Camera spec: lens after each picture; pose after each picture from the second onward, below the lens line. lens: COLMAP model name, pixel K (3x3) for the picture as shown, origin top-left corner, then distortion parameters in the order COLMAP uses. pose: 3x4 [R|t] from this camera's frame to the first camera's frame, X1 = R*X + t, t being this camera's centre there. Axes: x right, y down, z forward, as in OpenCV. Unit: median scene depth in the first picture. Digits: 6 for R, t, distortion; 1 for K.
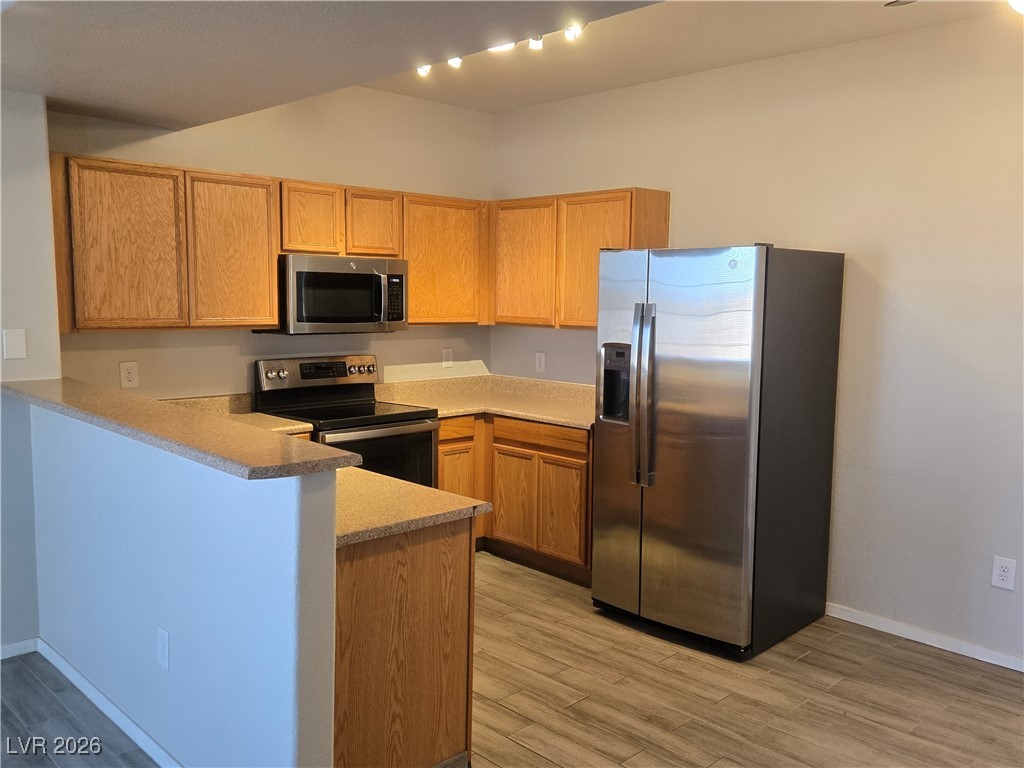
lens RADIAL K [[873.1, 0, 504.8], [0, 873.1, 387.6], [0, 0, 1]] dist [0.087673, -0.108367]
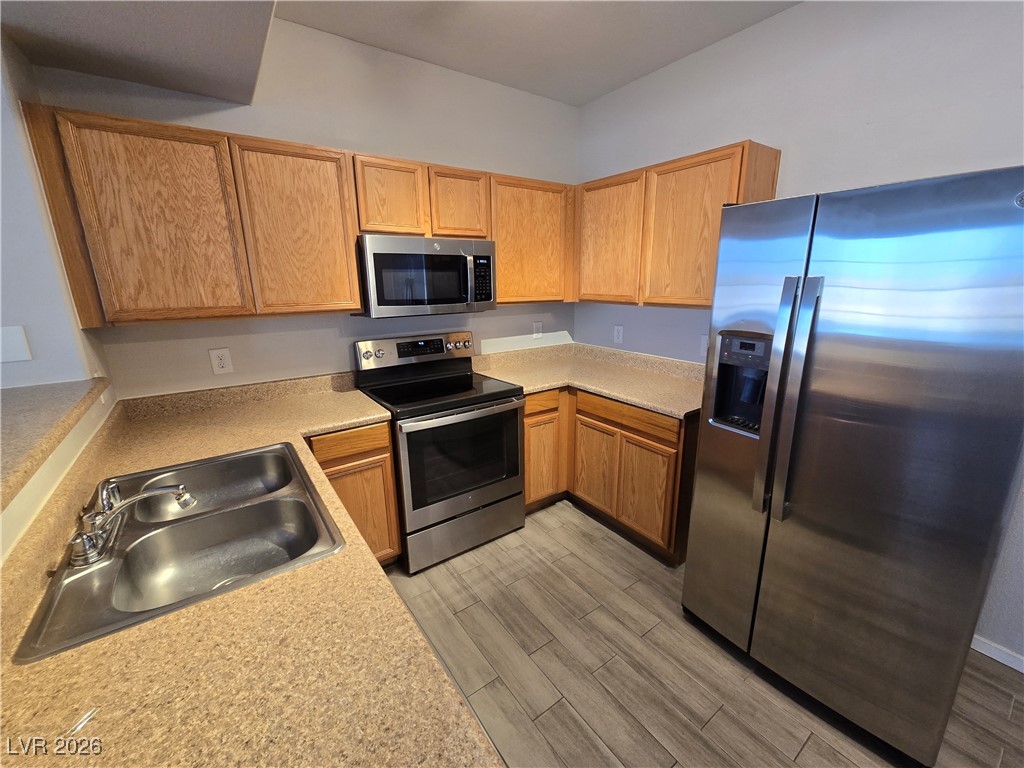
lens RADIAL K [[419.9, 0, 516.7], [0, 419.9, 383.2], [0, 0, 1]] dist [-0.000545, 0.000139]
pose [[0.988889, 0.014159, -0.147979, -0.011010], [0.006234, 0.990628, 0.136448, -0.052018], [0.148524, -0.135855, 0.979533, 0.548840]]
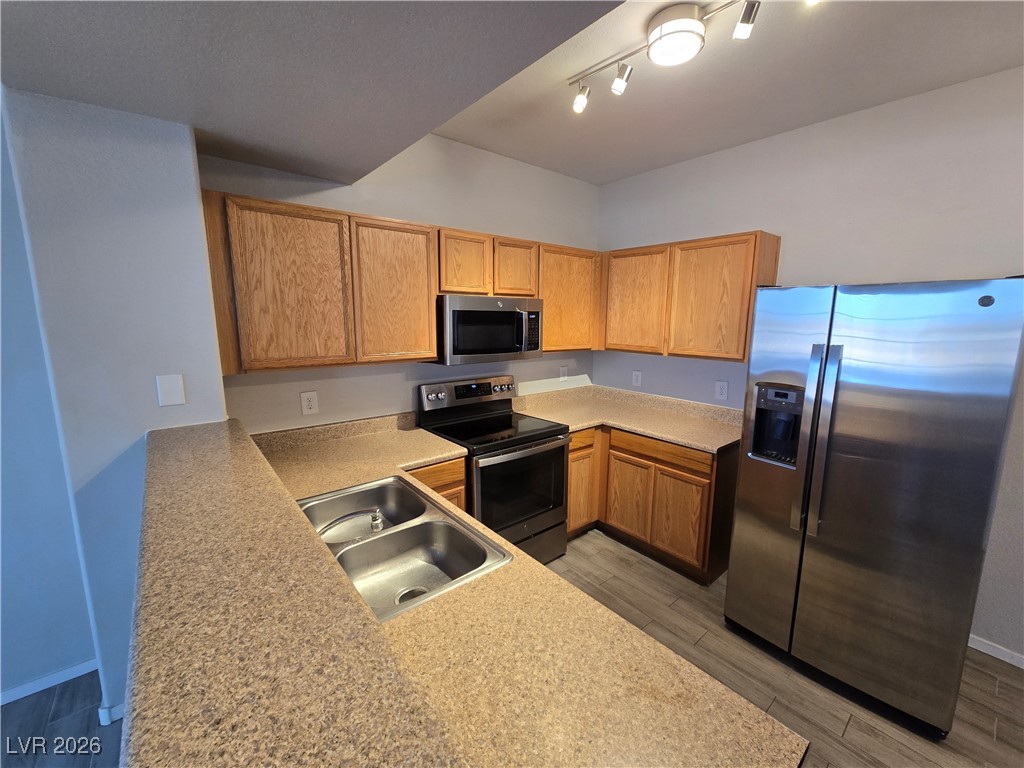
lens RADIAL K [[419.5, 0, 515.8], [0, 419.5, 383.2], [0, 0, 1]] dist [0.000471, 0.000425]
pose [[0.997291, 0.008926, -0.073018, -0.116109], [-0.005144, 0.998643, 0.051817, -0.067022], [0.073381, -0.051301, 0.995984, 0.465534]]
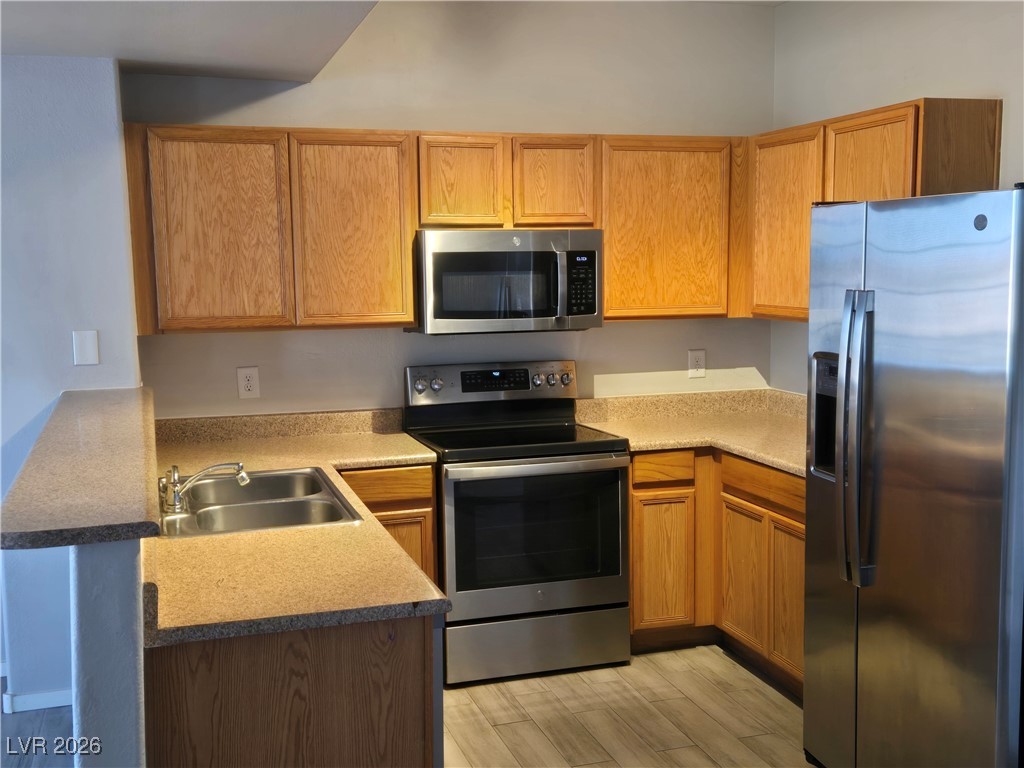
lens RADIAL K [[1111.7, 0, 502.0], [0, 1111.7, 396.9], [0, 0, 1]] dist [0.073692, -0.027015]
pose [[0.892552, 0.030527, -0.449910, 0.254781], [-0.024890, 0.999520, 0.018441, -0.025615], [0.450257, -0.005261, 0.892884, 0.160724]]
